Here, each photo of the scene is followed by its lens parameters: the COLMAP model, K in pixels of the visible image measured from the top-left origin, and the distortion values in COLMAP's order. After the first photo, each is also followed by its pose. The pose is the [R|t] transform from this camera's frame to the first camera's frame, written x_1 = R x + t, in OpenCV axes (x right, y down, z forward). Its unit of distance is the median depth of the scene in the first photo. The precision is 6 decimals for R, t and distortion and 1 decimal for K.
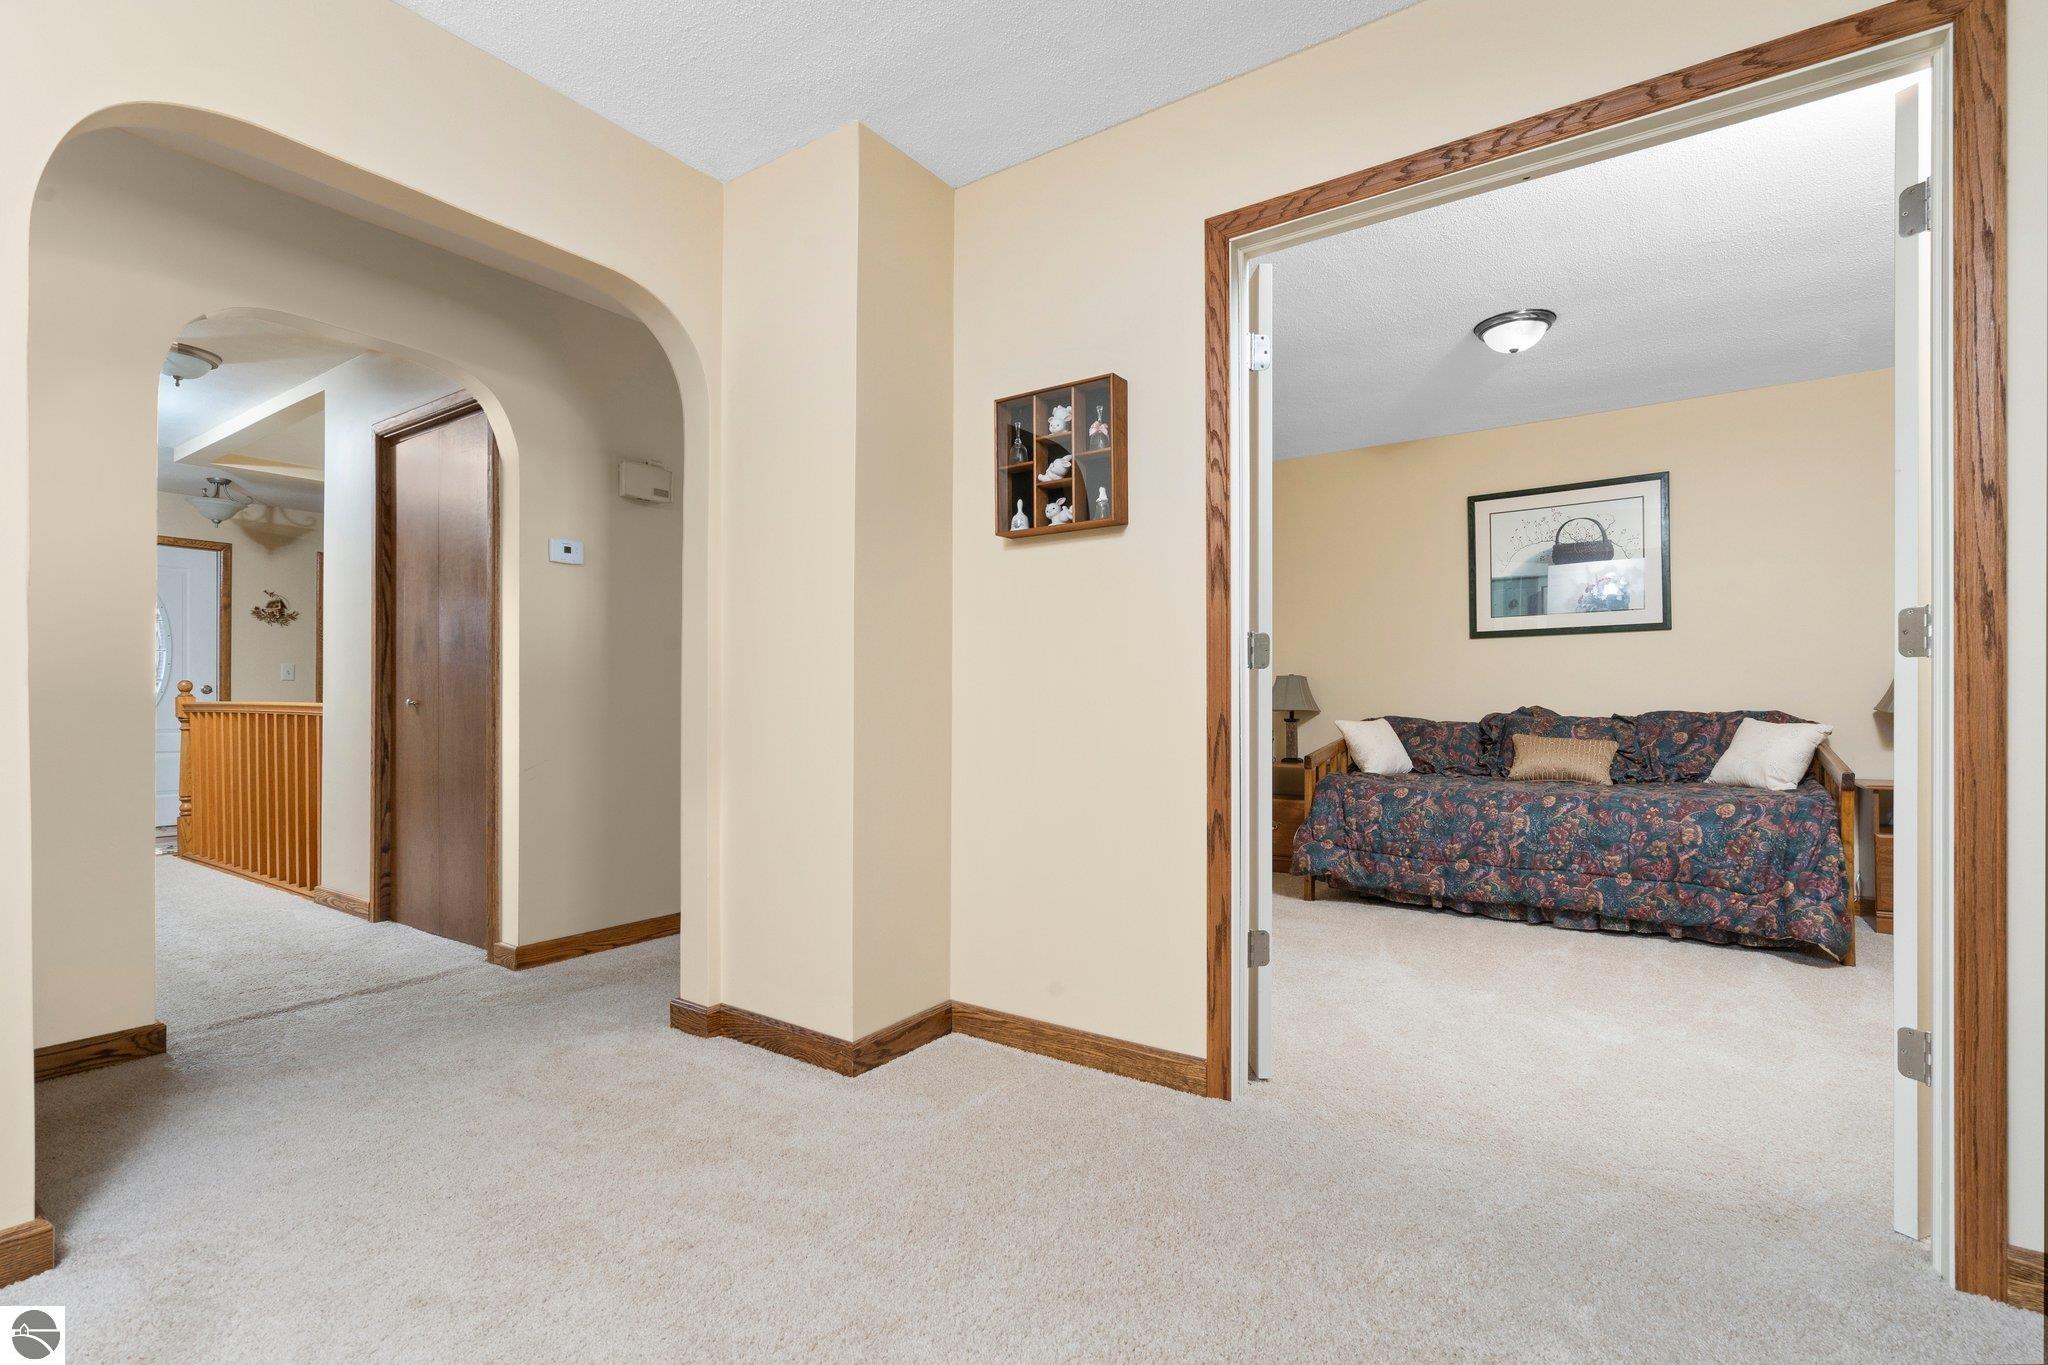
lens RADIAL K [[950.8, 0, 1029.7], [0, 950.8, 699.8], [0, 0, 1]] dist [0.003215, 0.000373]
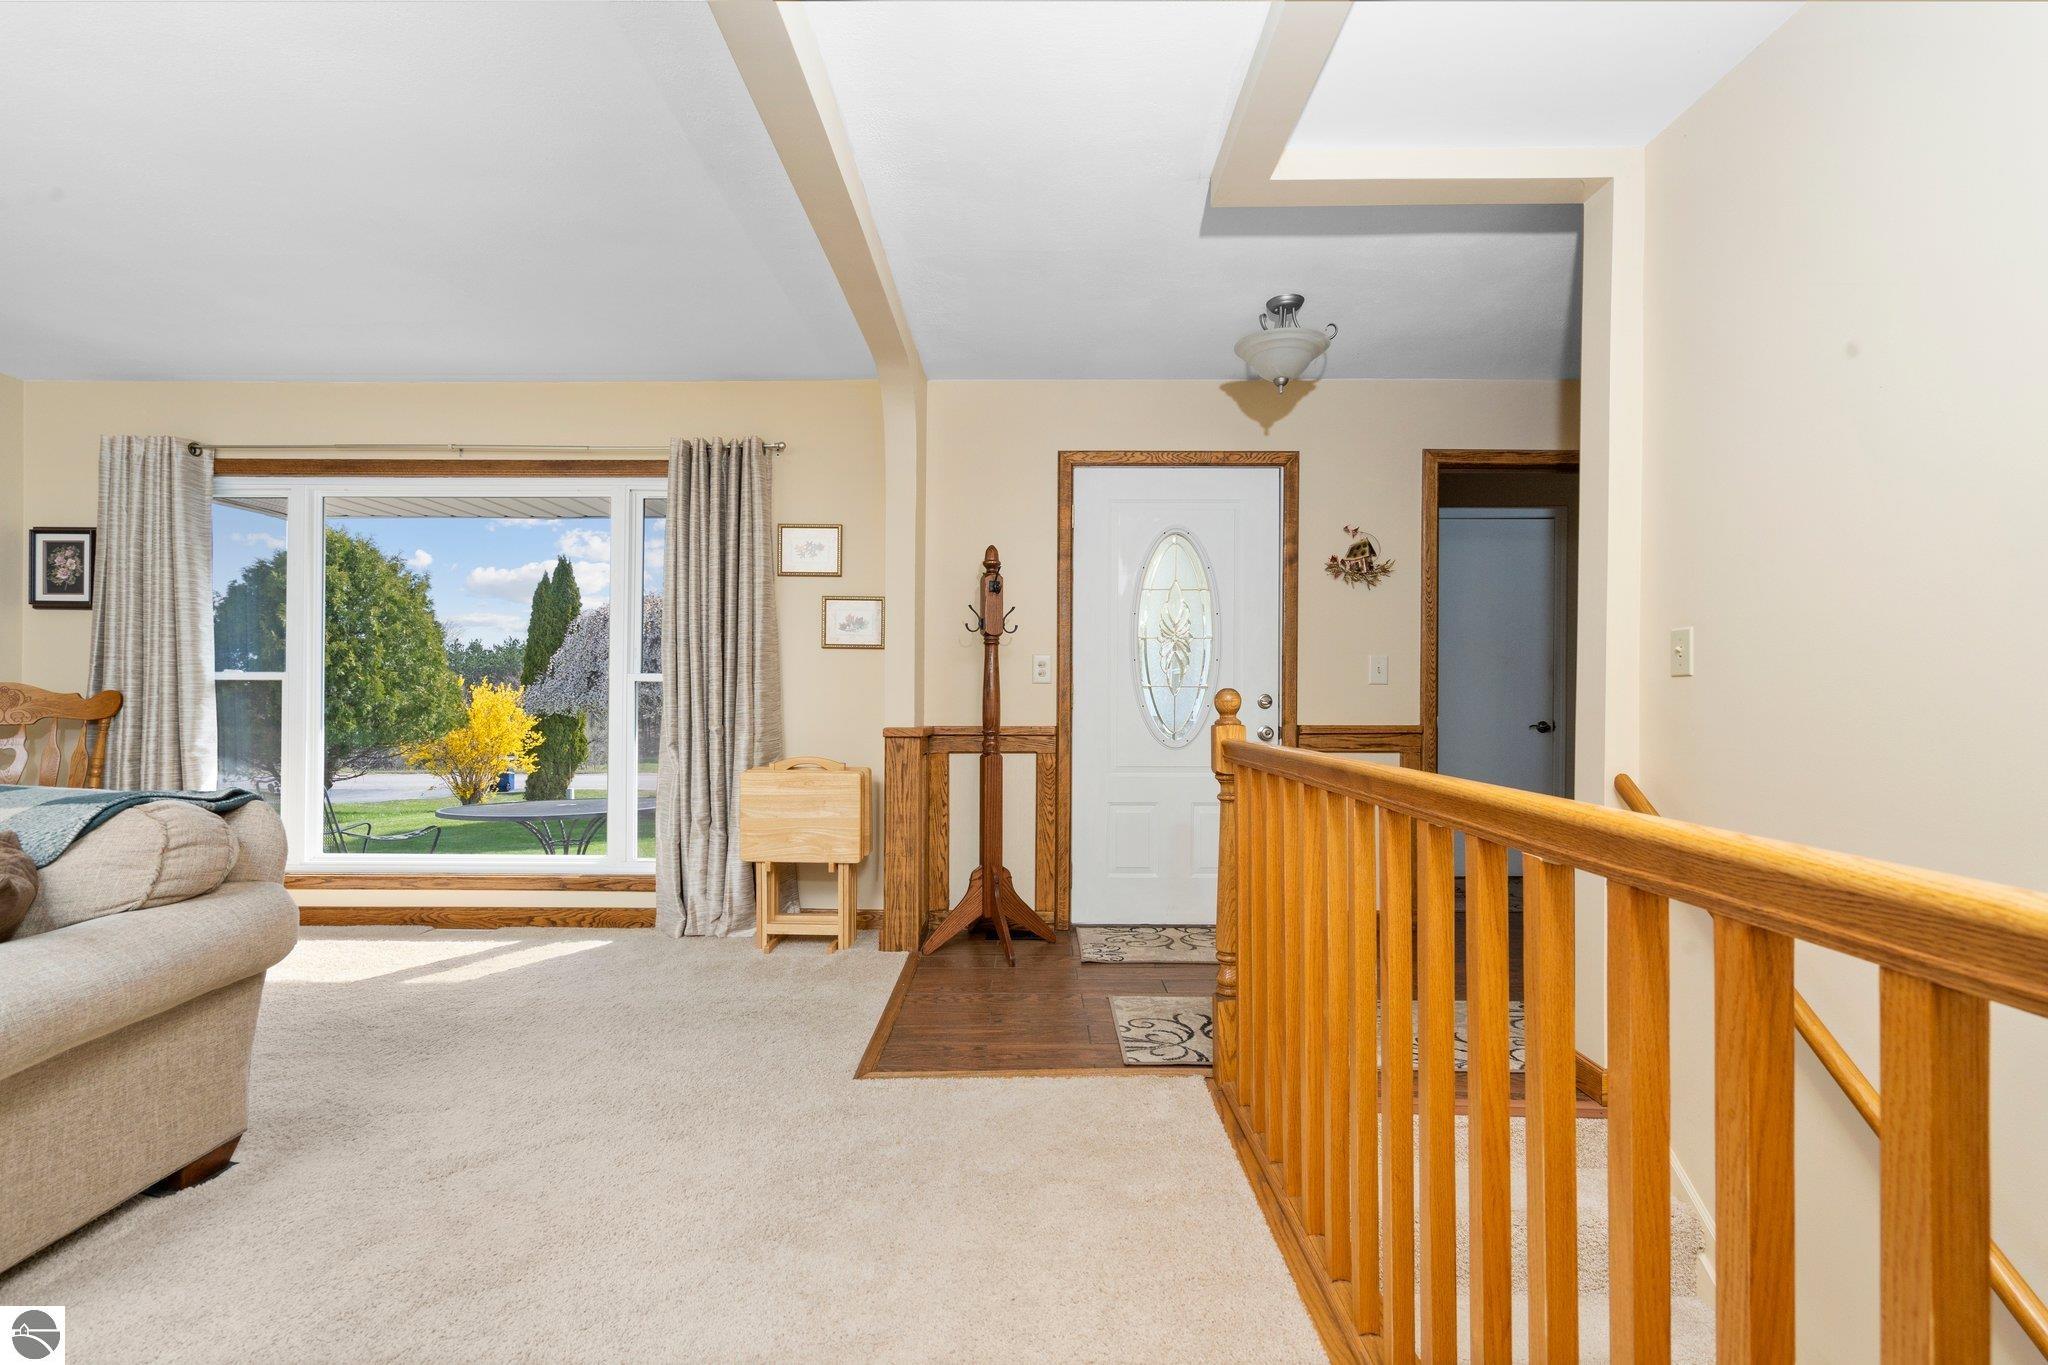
lens RADIAL K [[950.8, 0, 1024.8], [0, 950.8, 692.1], [0, 0, 1]] dist [0.003215, 0.000373]
pose [[0.576342, -0.000313, -0.817209, -0.450581], [-0.008134, 0.999948, -0.006119, -0.010753], [0.817168, 0.010174, 0.576310, 0.519580]]
